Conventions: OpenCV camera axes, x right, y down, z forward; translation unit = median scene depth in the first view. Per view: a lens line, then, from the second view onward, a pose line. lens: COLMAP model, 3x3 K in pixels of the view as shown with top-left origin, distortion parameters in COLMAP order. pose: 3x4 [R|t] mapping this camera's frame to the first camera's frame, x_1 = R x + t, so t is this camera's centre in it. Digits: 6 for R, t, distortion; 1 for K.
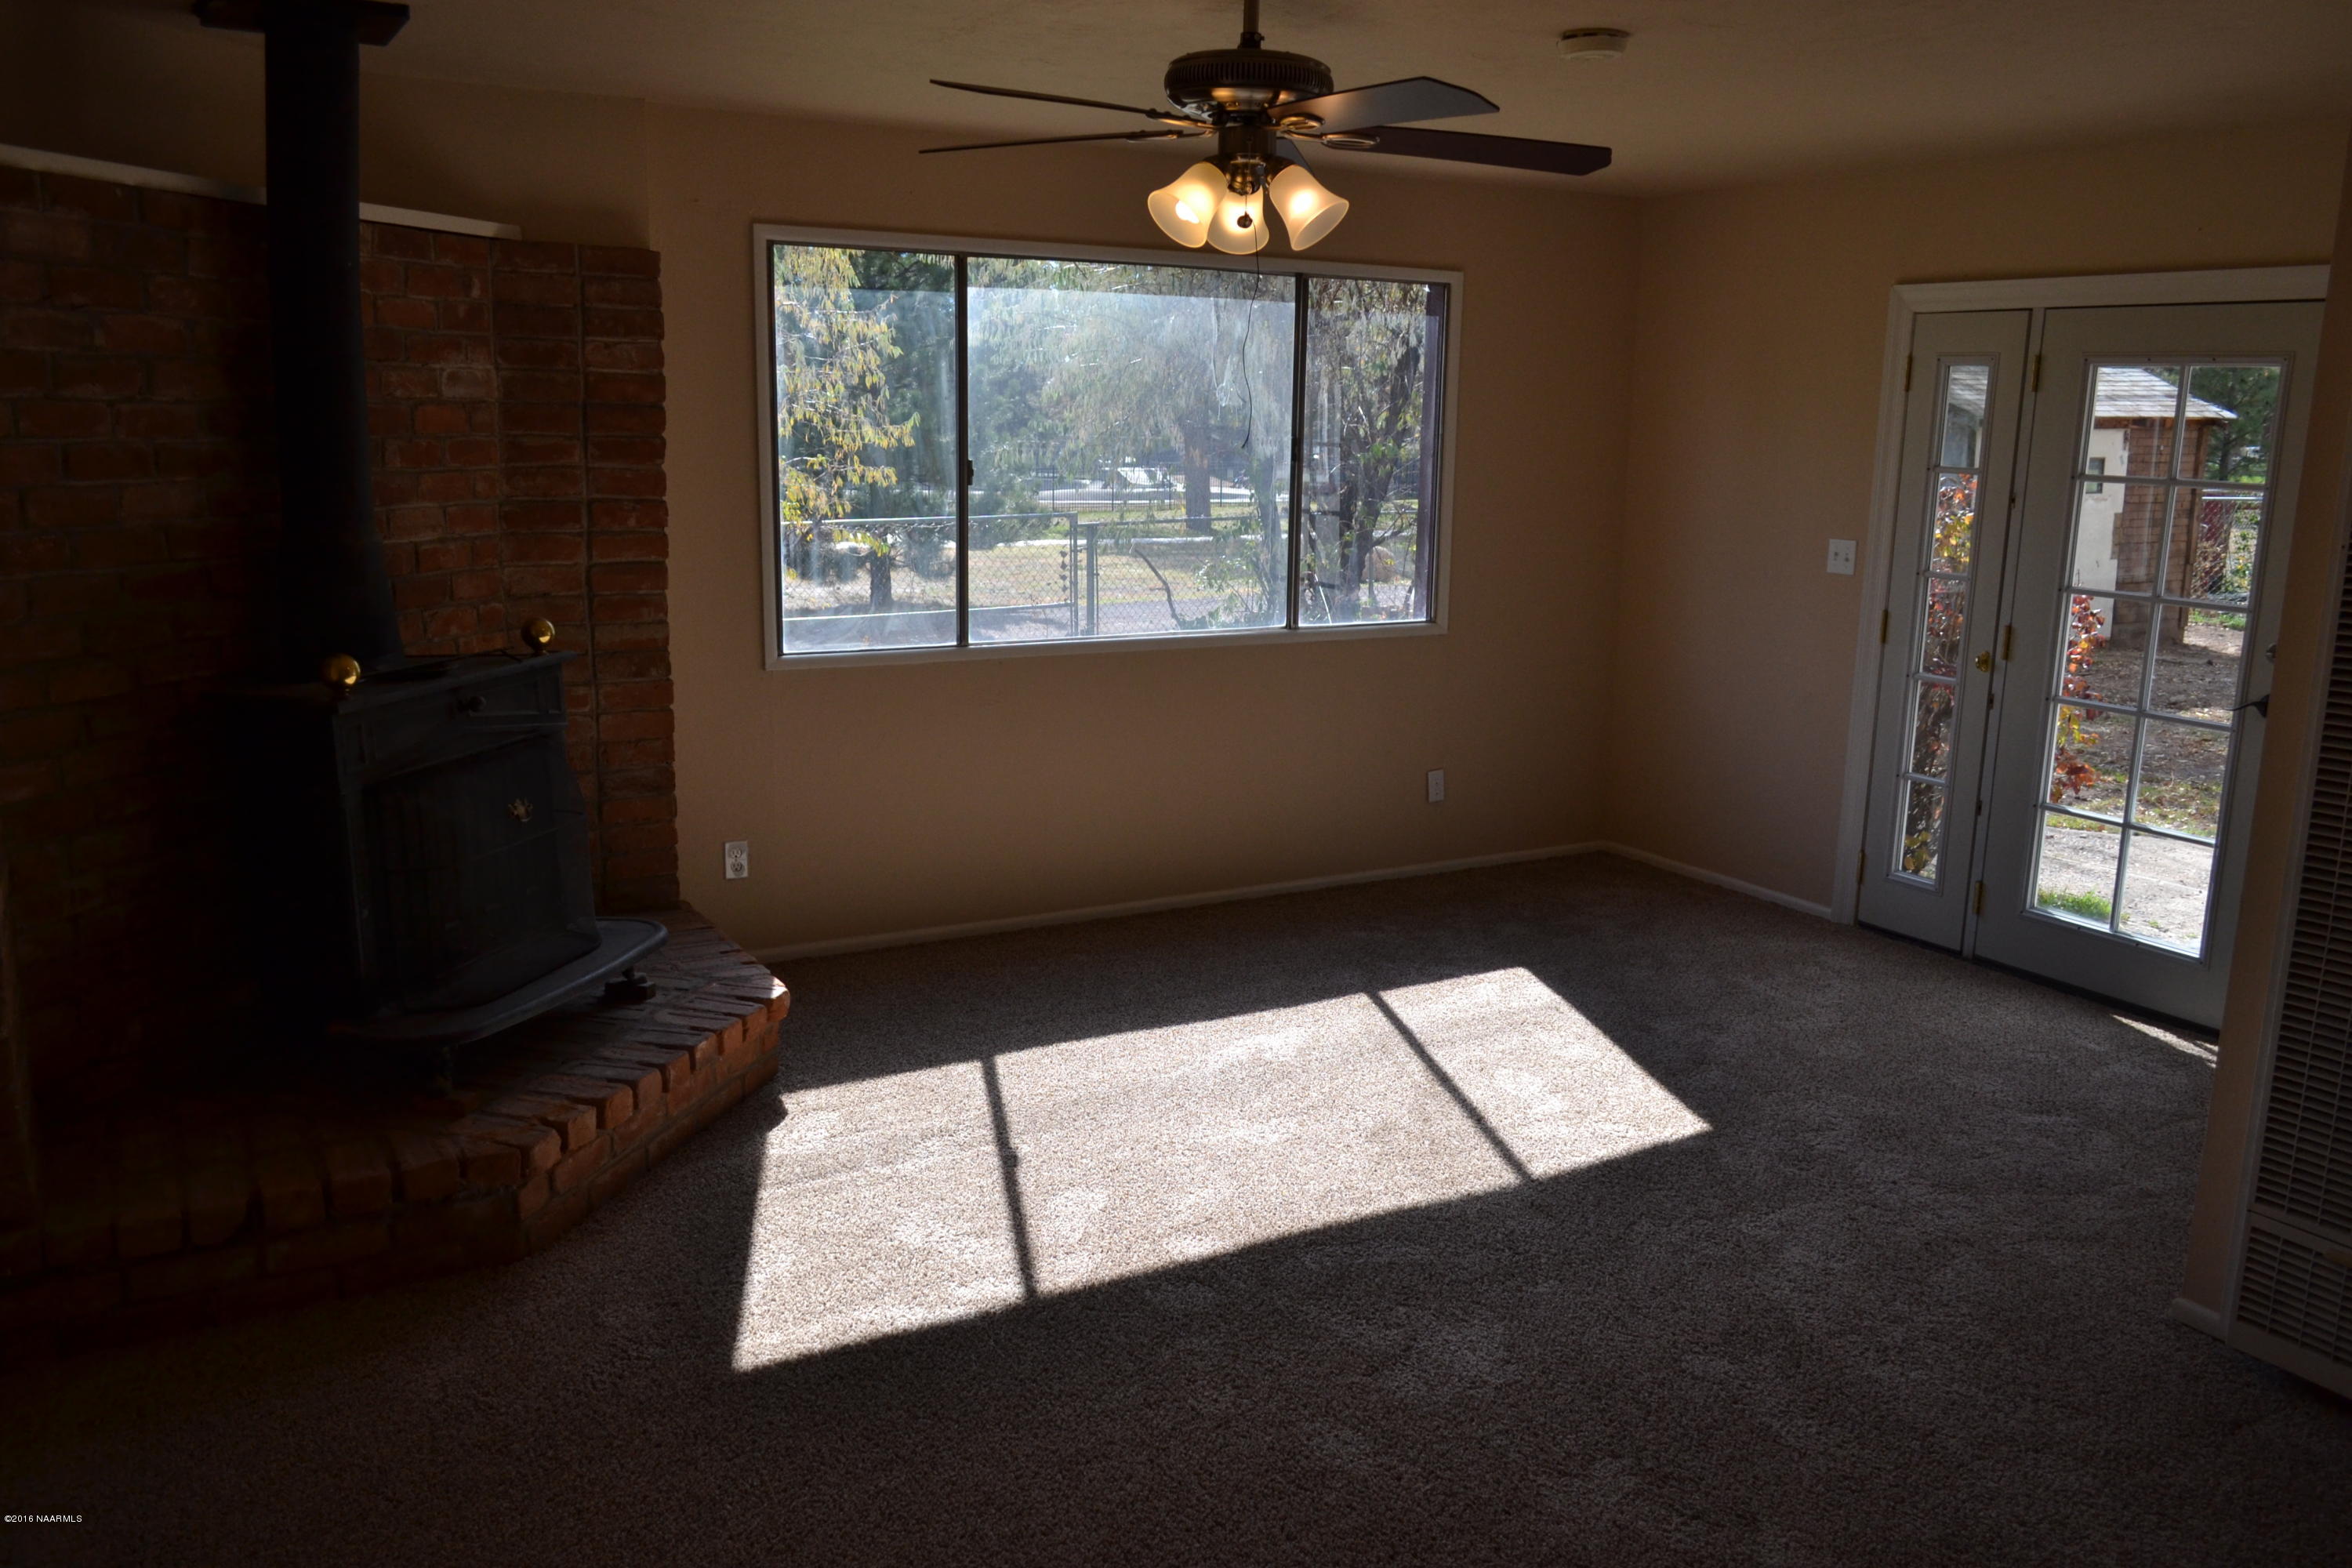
lens RADIAL K [[1862.1, 0, 1171.7], [0, 1862.1, 783.1], [0, 0, 1]] dist [-0.008053, -0.002921]
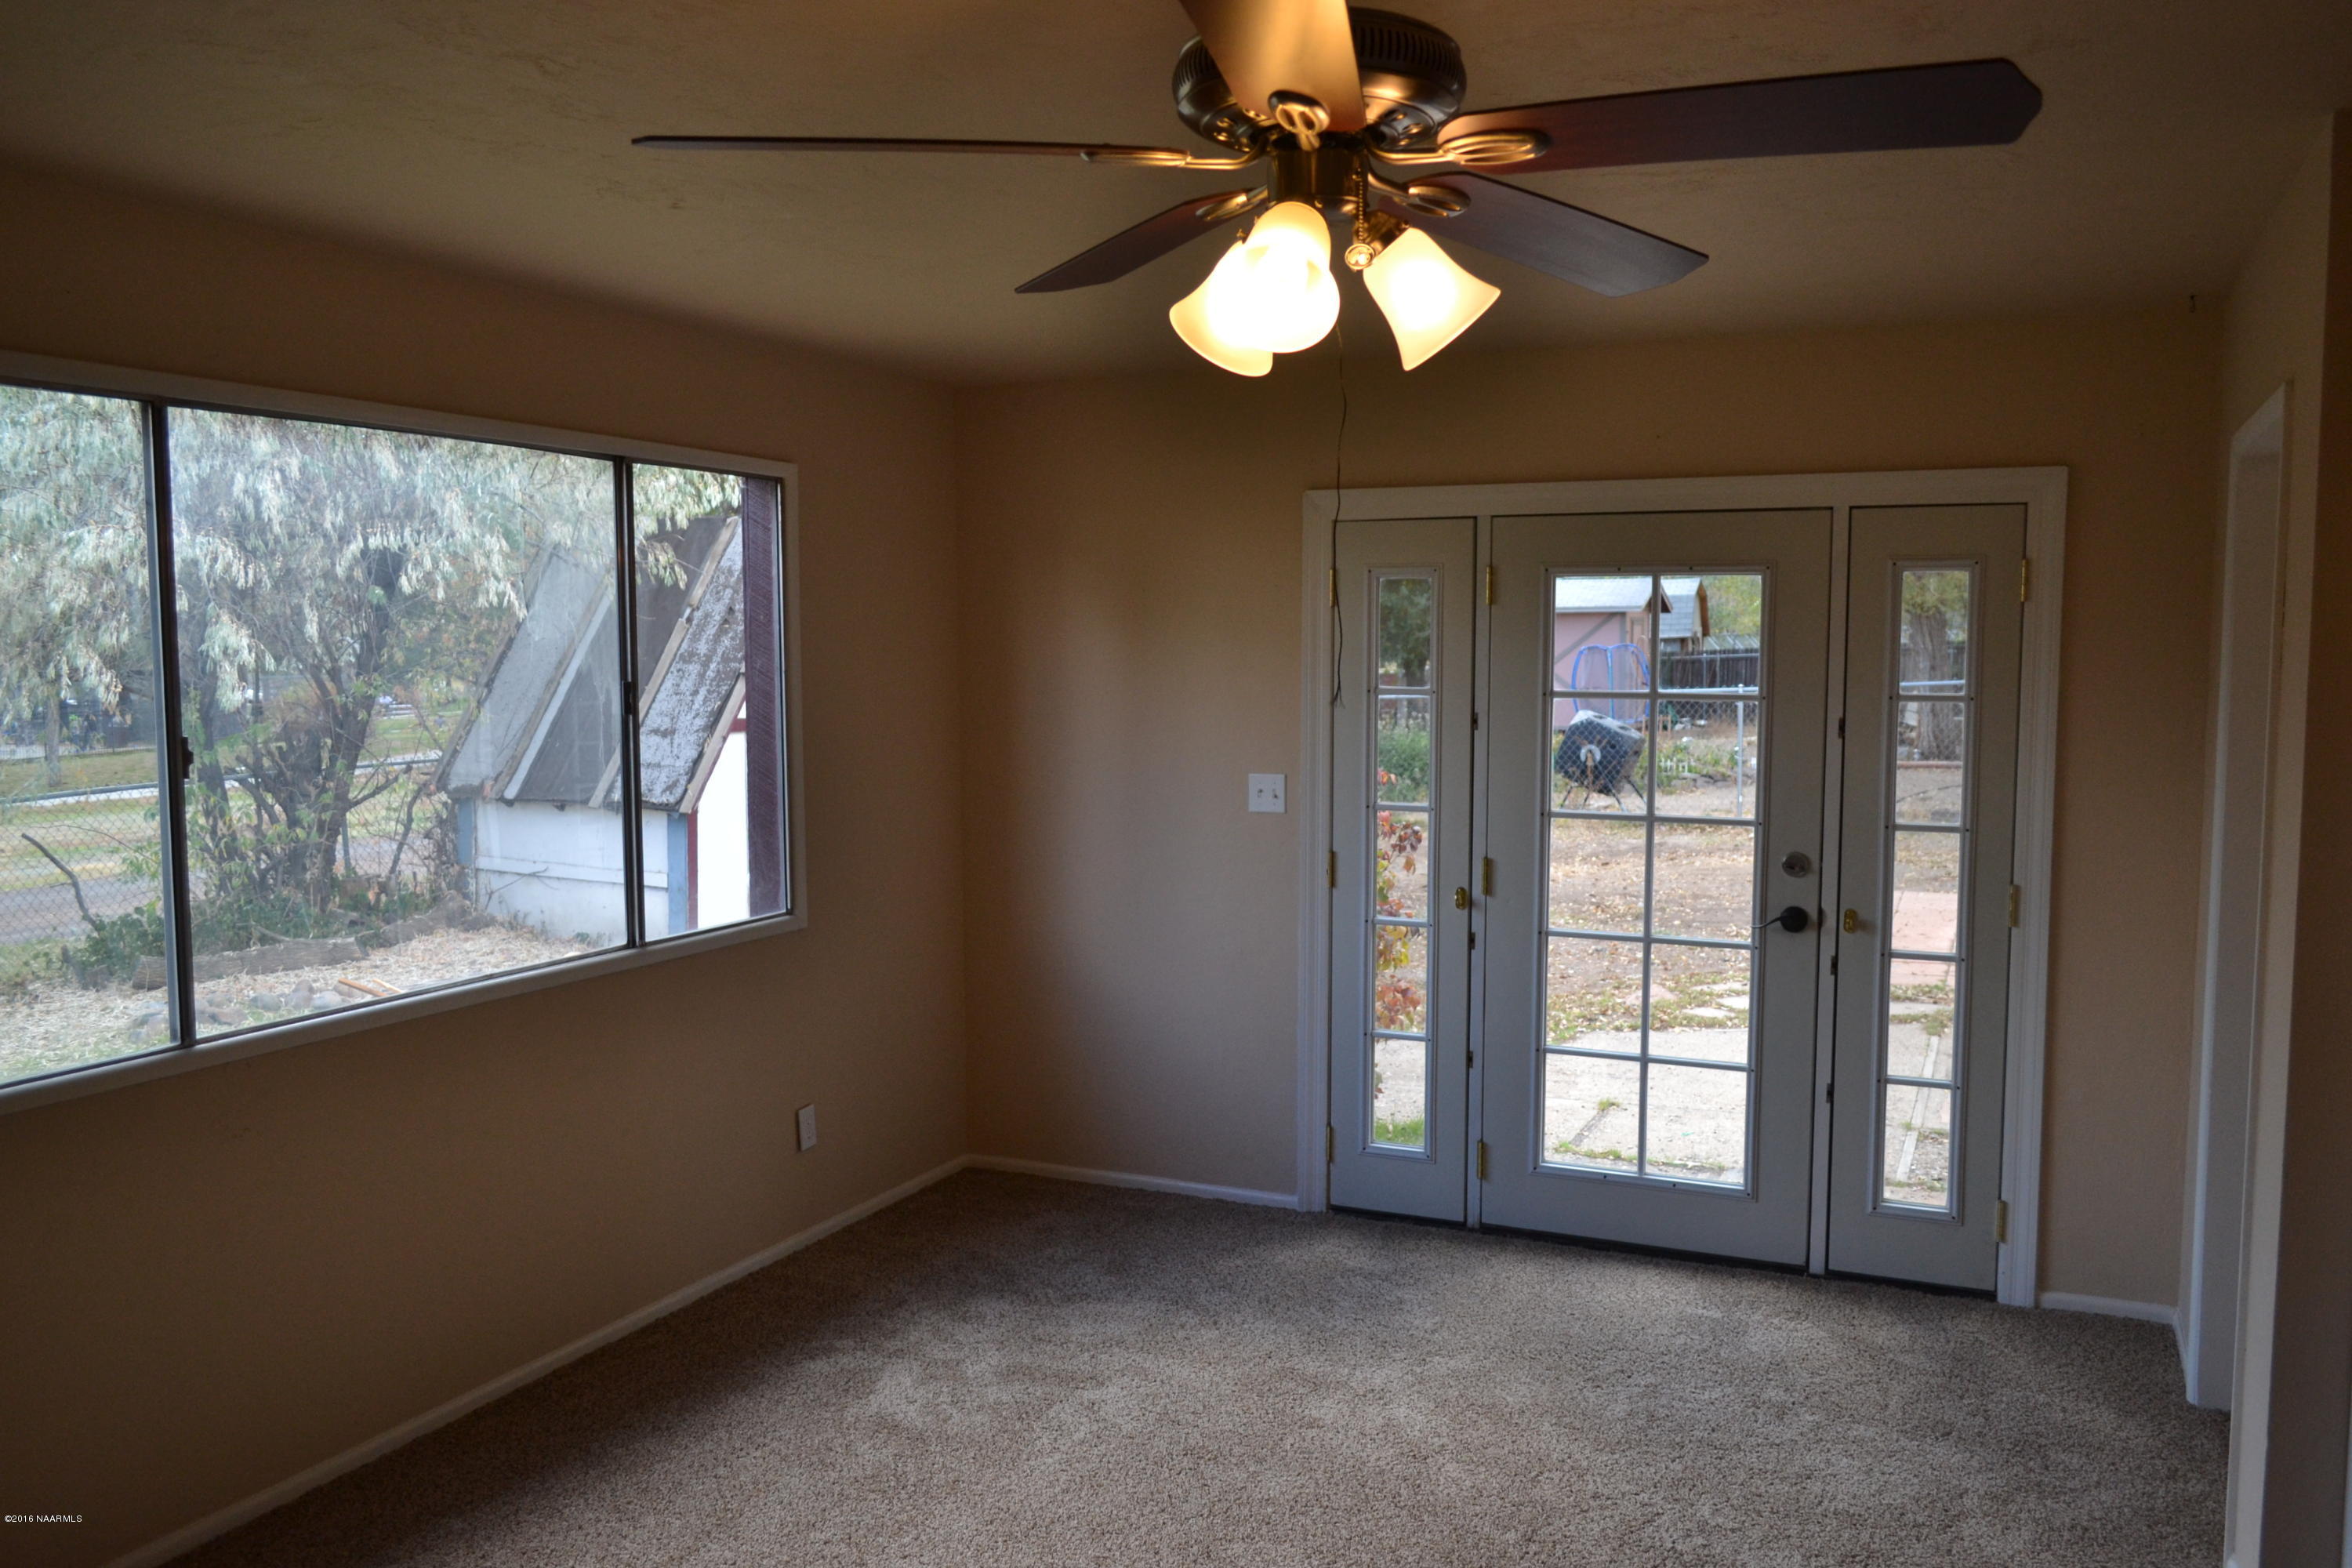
lens RADIAL K [[1862.1, 0, 1181.2], [0, 1862.1, 790.4], [0, 0, 1]] dist [-0.008053, -0.002921]
pose [[0.810146, -0.067657, 0.582310, -0.189574], [0.134728, 0.988218, -0.072625, -0.066937], [-0.570536, 0.137290, 0.809716, 0.322444]]
